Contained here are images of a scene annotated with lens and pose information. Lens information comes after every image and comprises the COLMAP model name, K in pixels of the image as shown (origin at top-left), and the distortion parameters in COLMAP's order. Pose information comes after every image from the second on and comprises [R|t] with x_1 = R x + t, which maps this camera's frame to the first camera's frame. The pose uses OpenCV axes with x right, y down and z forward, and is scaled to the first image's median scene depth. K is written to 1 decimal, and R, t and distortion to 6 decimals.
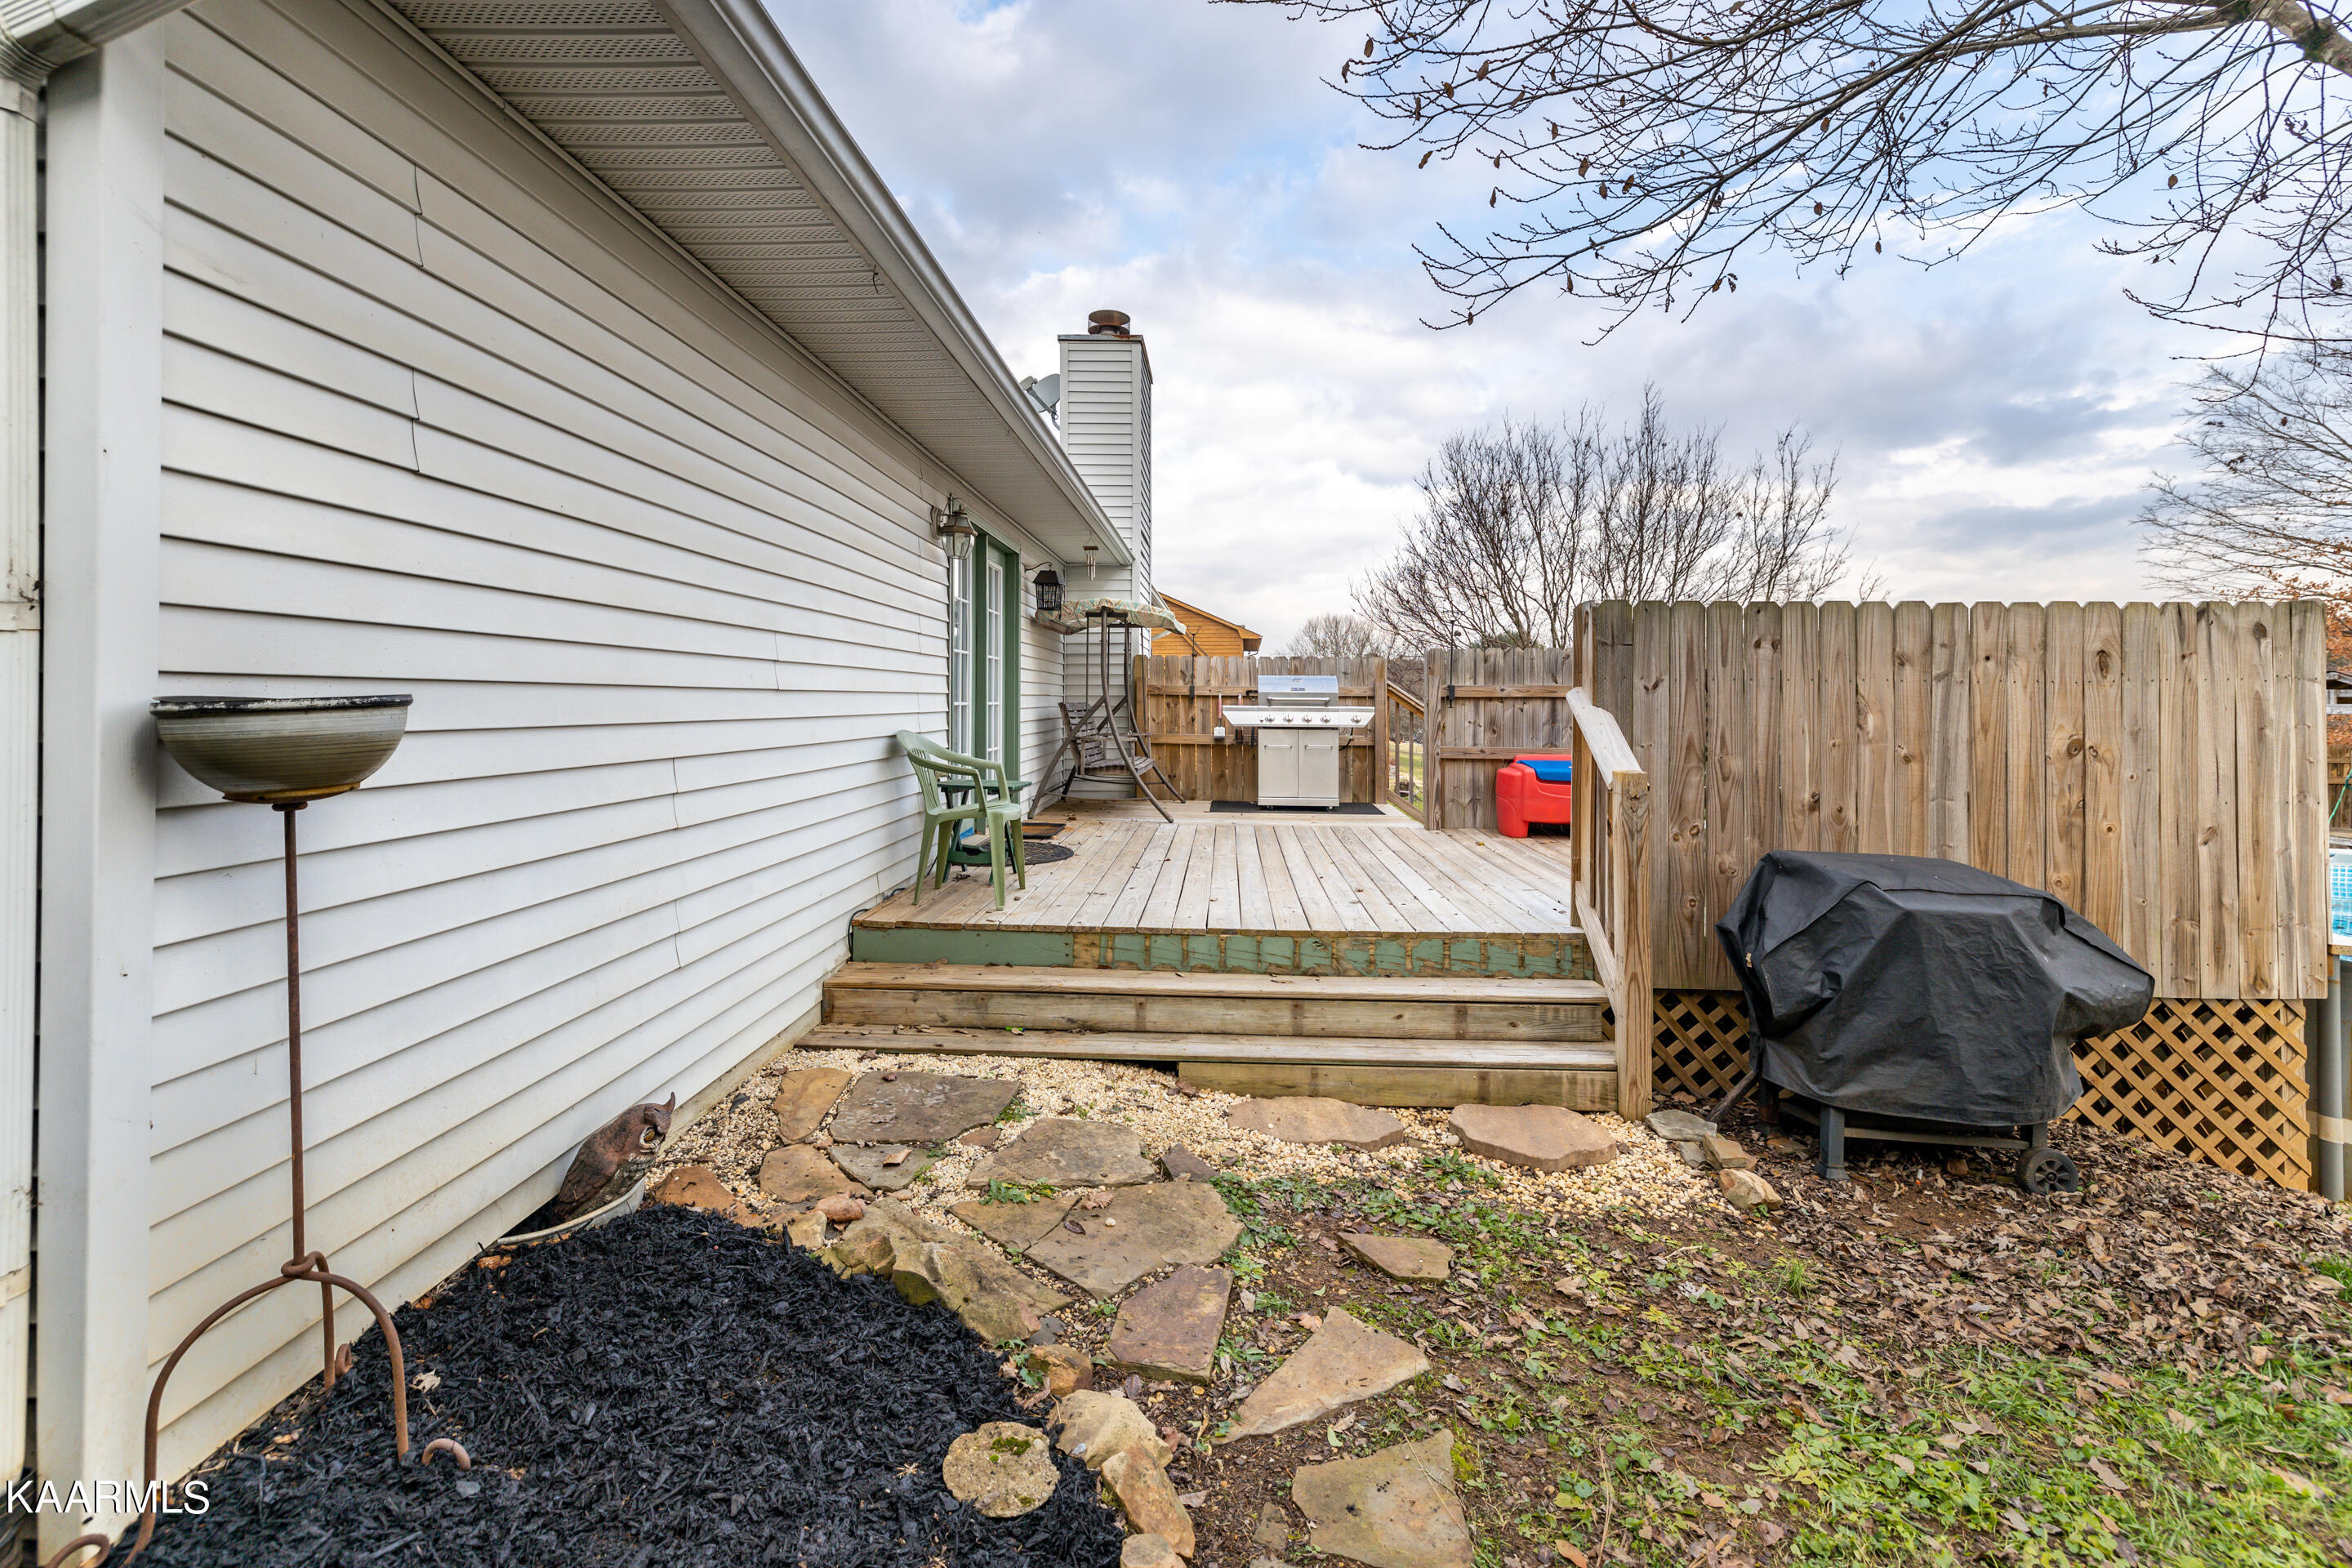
lens RADIAL K [[1025.0, 0, 1183.2], [0, 1025.0, 692.6], [0, 0, 1]] dist [0.000459, 0.000365]
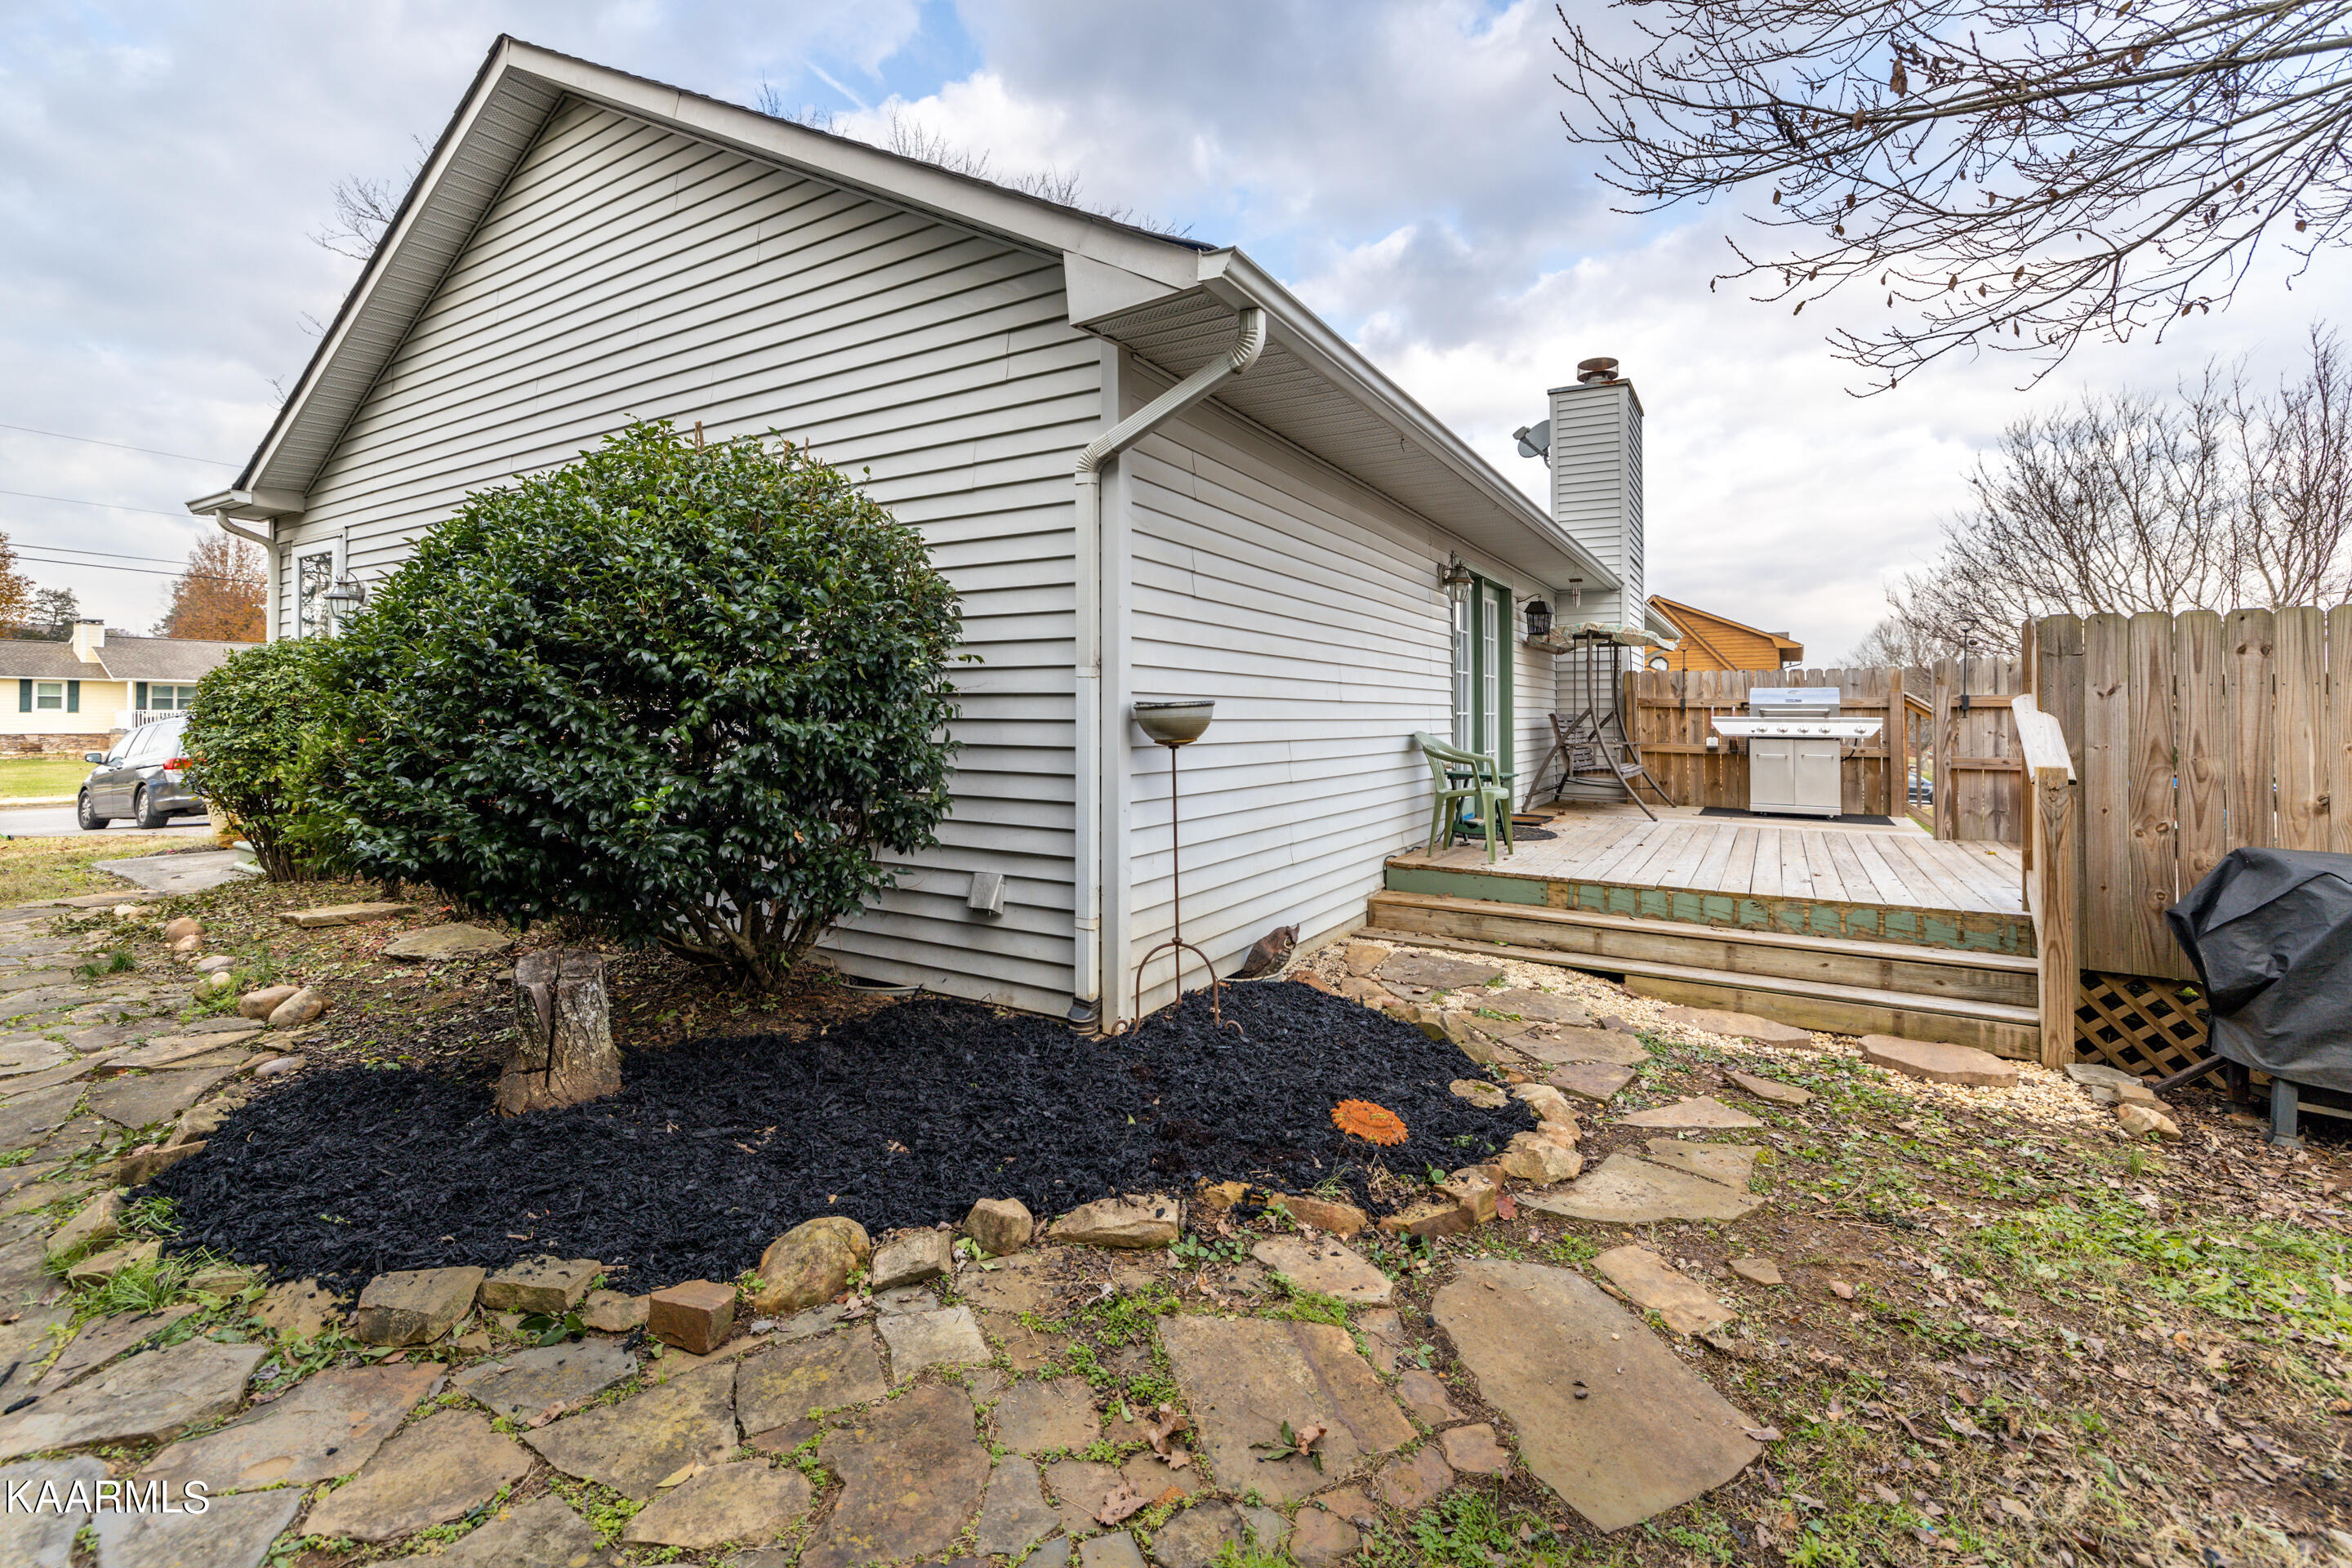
lens RADIAL K [[1008.1, 0, 1185.6], [0, 1008.1, 701.5], [0, 0, 1]] dist [-0.000063, 0.000741]
pose [[0.884164, -0.008439, -0.467100, 0.089164], [0.004523, 0.999945, -0.009505, 0.008911], [0.467154, 0.006291, 0.884154, -0.373142]]
